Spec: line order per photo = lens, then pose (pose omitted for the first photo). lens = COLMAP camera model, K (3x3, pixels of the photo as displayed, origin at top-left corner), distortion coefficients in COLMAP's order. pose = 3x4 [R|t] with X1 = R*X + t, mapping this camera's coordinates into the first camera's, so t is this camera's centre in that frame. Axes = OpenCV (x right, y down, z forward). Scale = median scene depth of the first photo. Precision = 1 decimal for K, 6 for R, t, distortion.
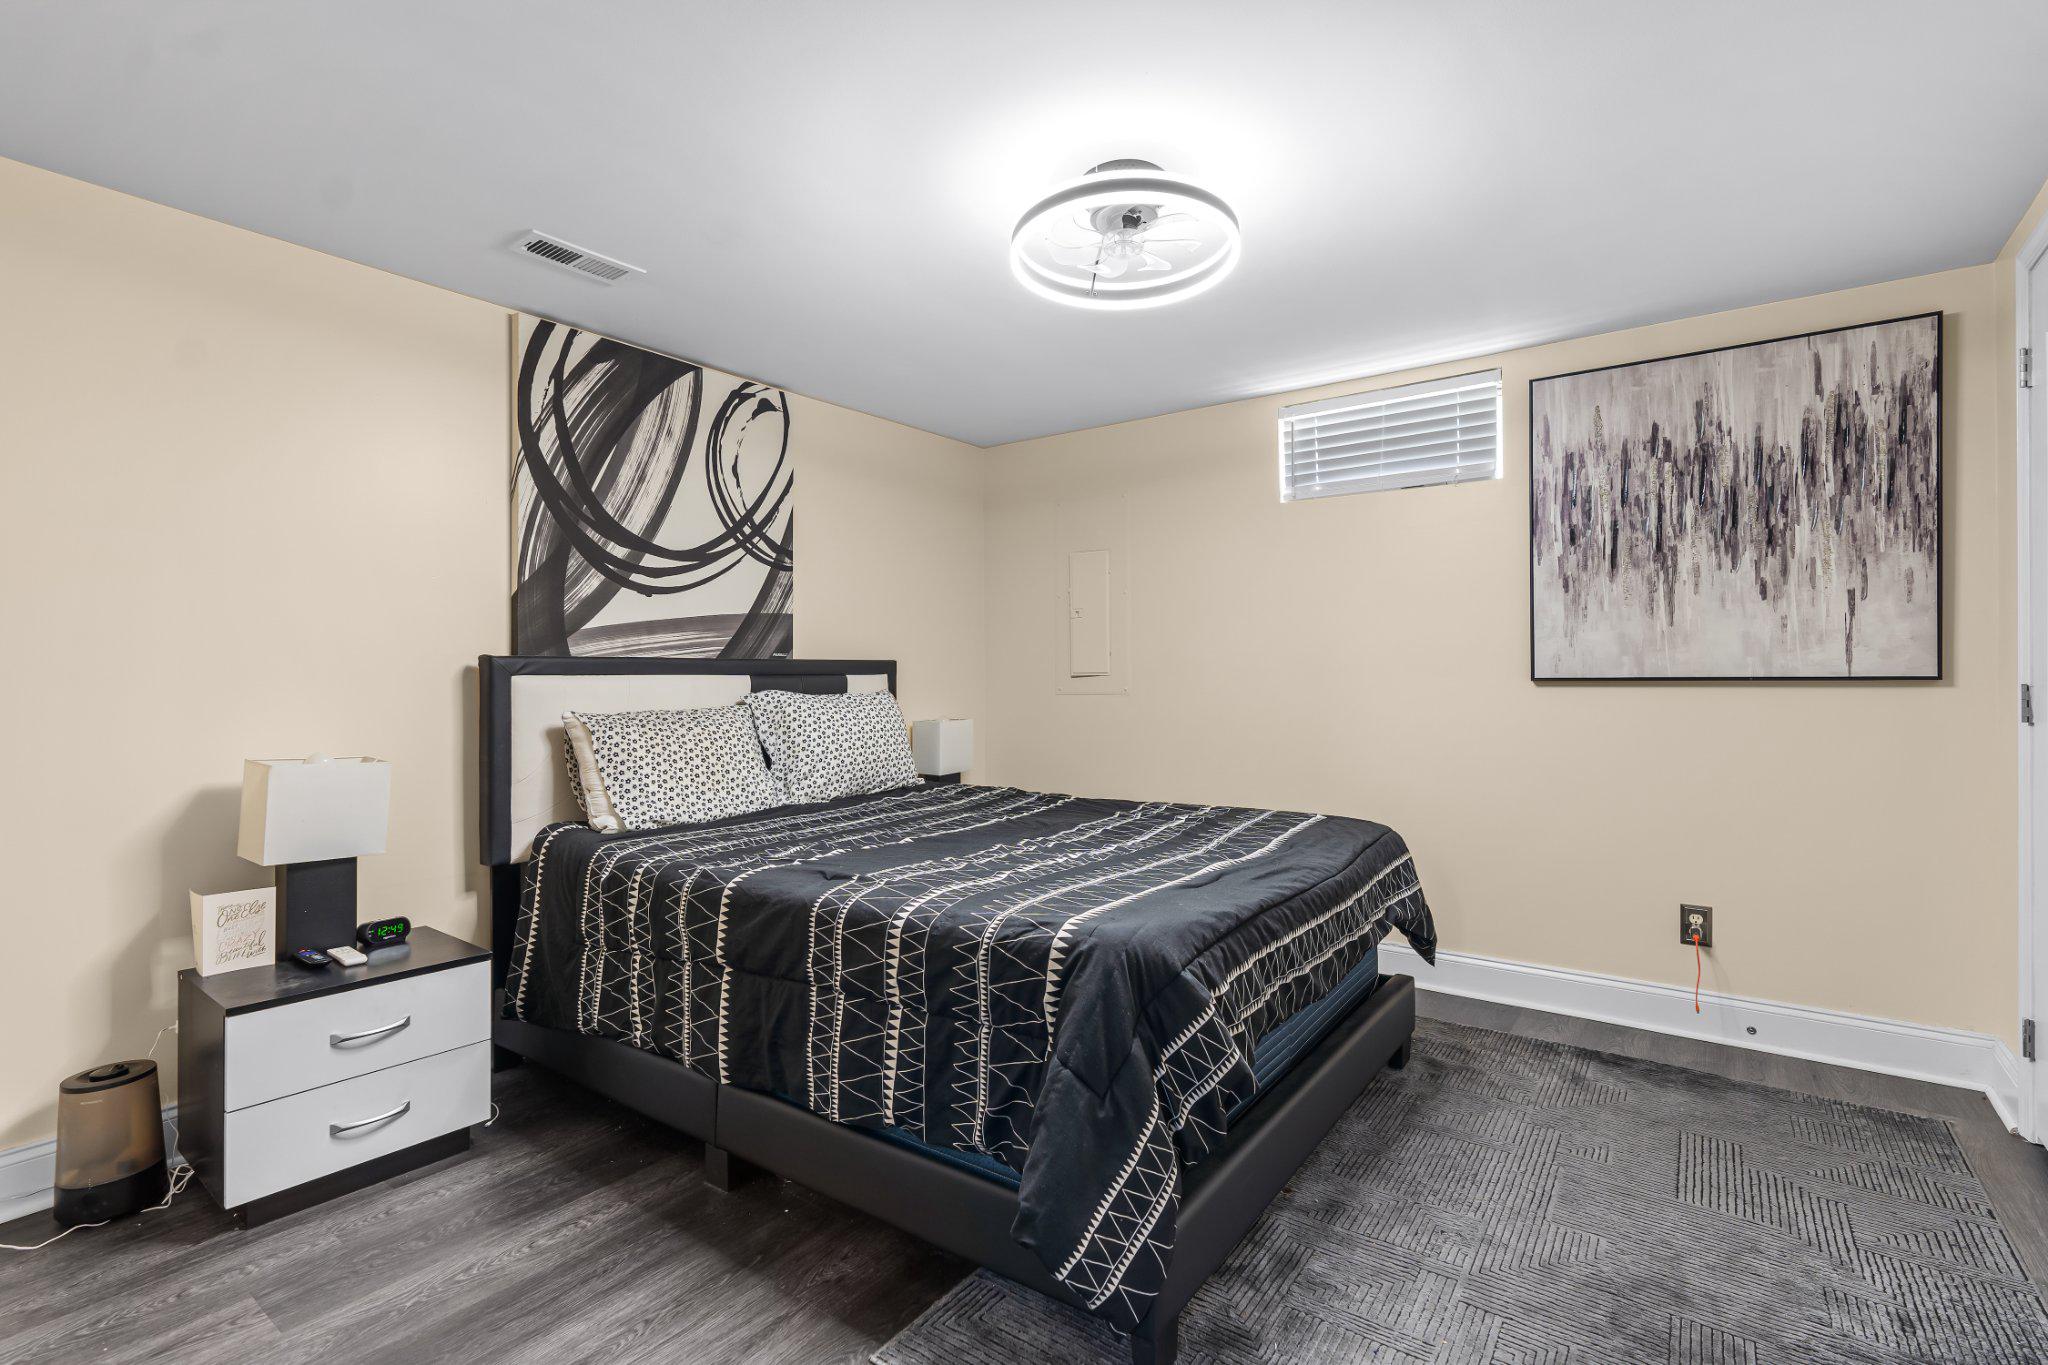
lens RADIAL K [[951.9, 0, 1023.7], [0, 951.9, 682.9], [0, 0, 1]] dist [0.000287, 0.000281]
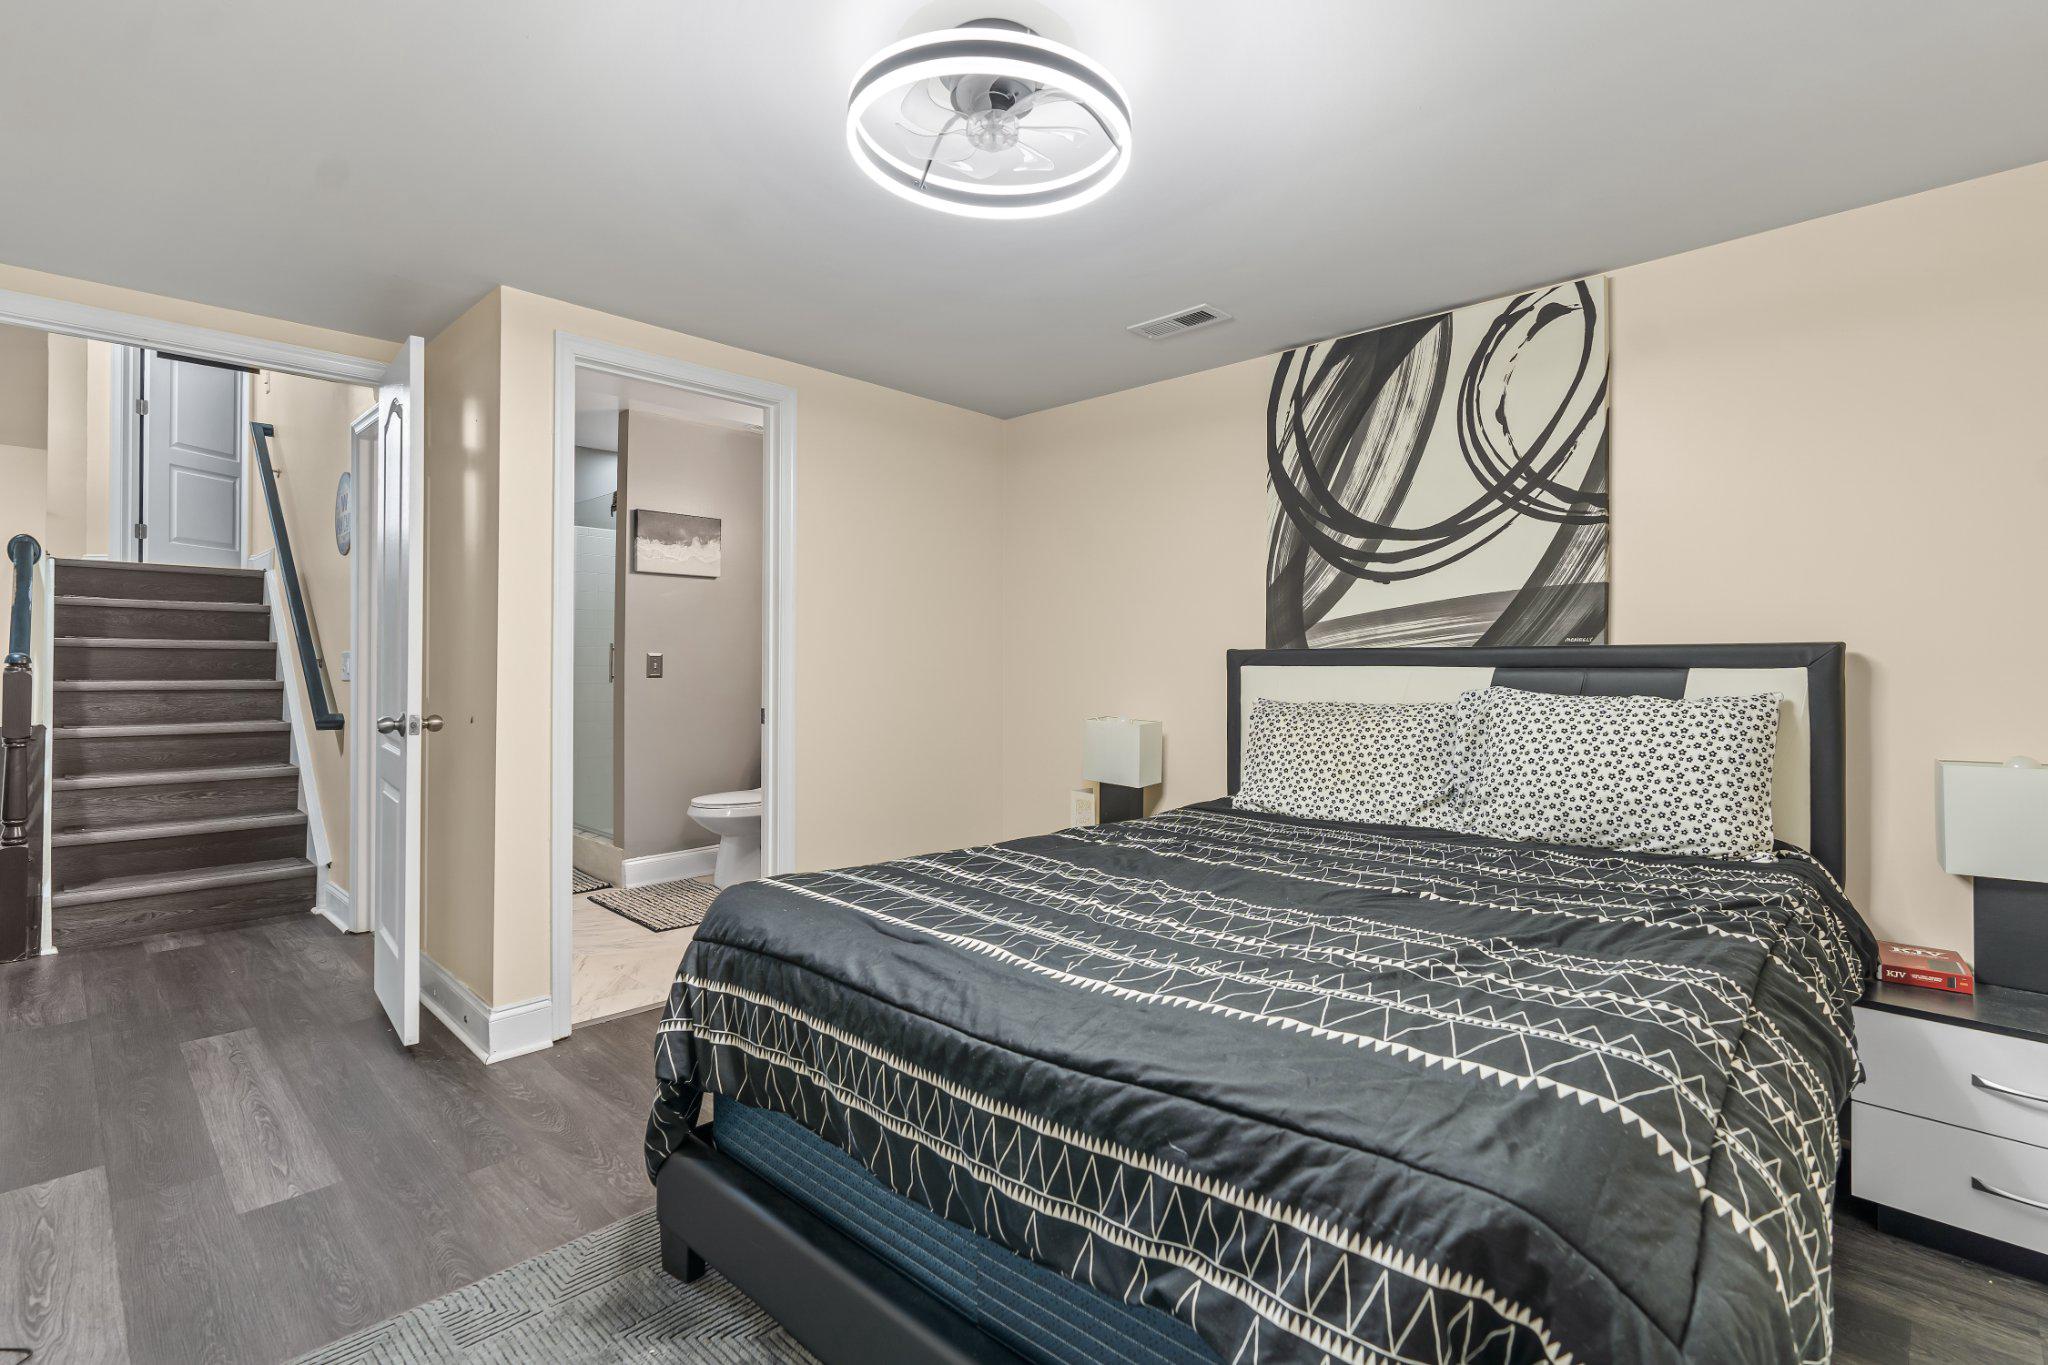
lens RADIAL K [[951.9, 0, 1023.5], [0, 951.9, 663.1], [0, 0, 1]] dist [0.000287, 0.000281]
pose [[-0.124615, 0.013553, -0.992113, 0.579109], [-0.002603, 0.999899, 0.013986, -0.022171], [0.992202, 0.004325, -0.124567, 0.725302]]
